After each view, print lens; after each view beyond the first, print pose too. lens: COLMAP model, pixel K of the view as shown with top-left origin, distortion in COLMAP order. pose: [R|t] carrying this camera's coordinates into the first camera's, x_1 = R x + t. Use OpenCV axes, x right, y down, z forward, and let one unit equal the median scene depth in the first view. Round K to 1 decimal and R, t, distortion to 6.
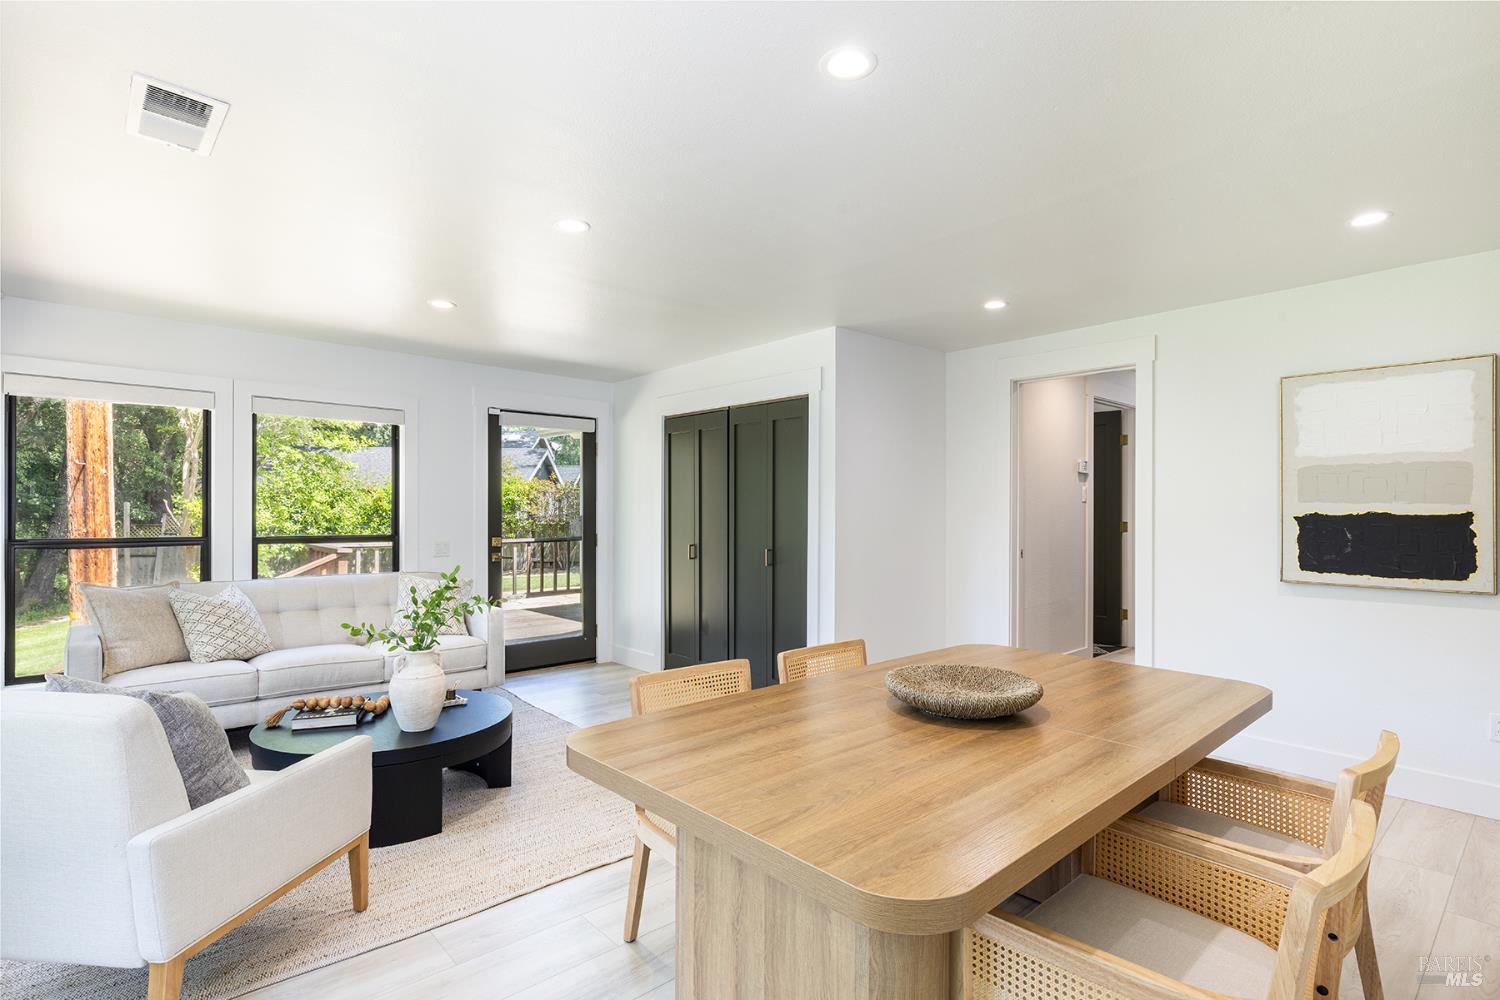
lens RADIAL K [[759.8, 0, 750.0], [0, 759.8, 500.0], [0, 0, 1]] dist [0.025086, 0.000019]
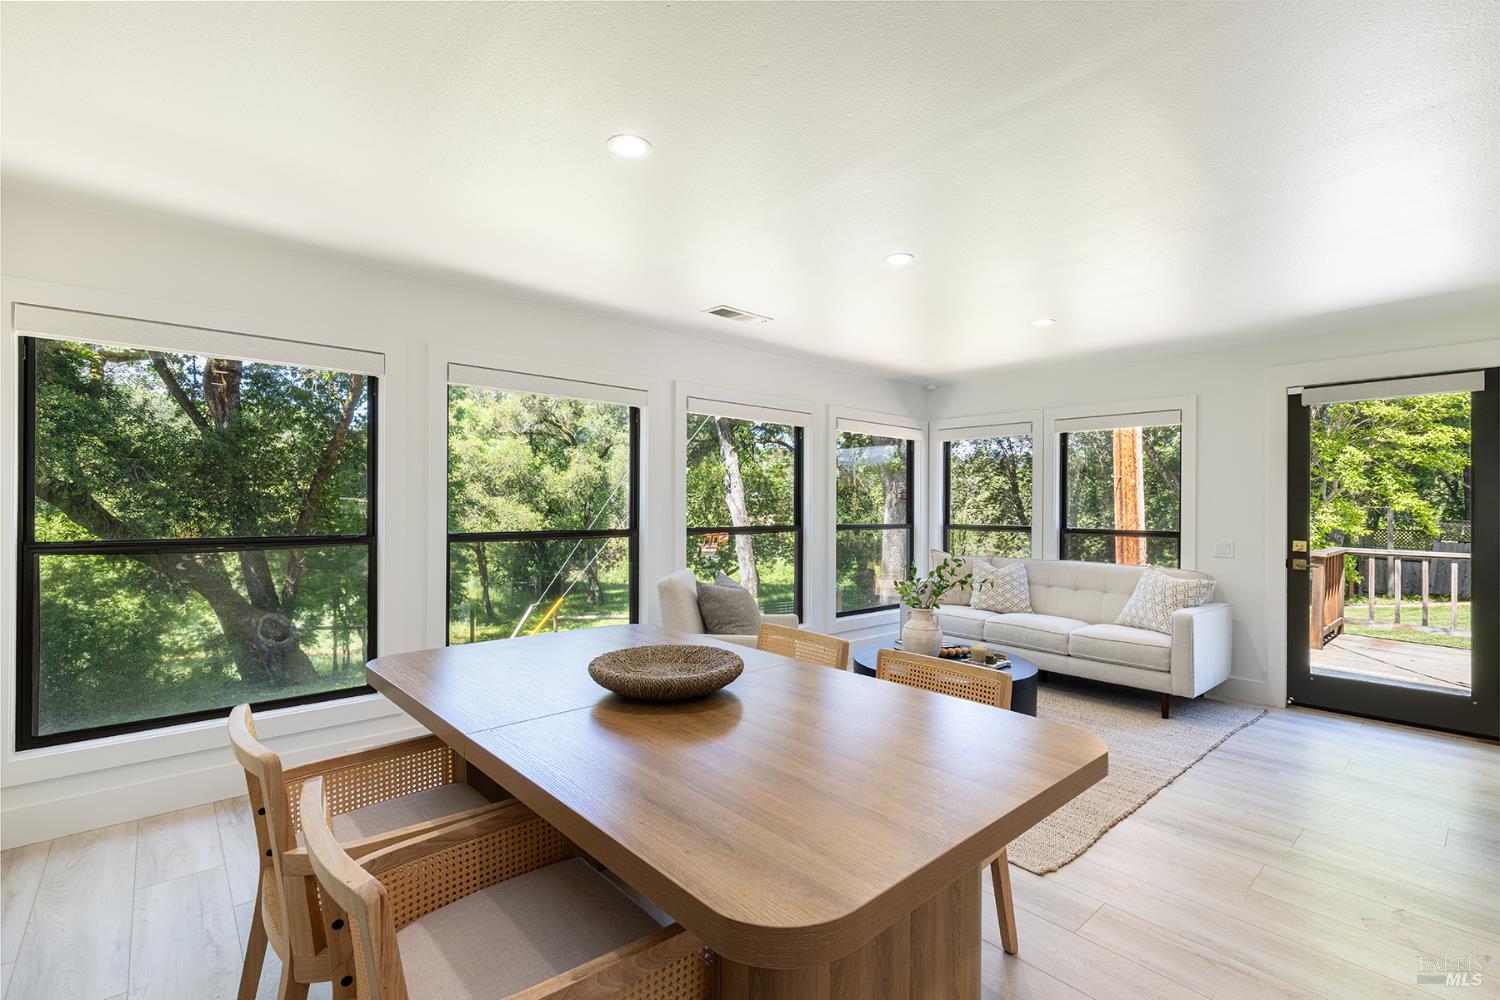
lens RADIAL K [[675.7, 0, 755.8], [0, 675.7, 505.3], [0, 0, 1]] dist [0.011340, -0.000103]
pose [[-0.001329, -0.007636, -0.999970, 0.844148], [0.004719, 0.999960, -0.007642, 0.026669], [0.999988, -0.004729, -0.001293, 0.817817]]
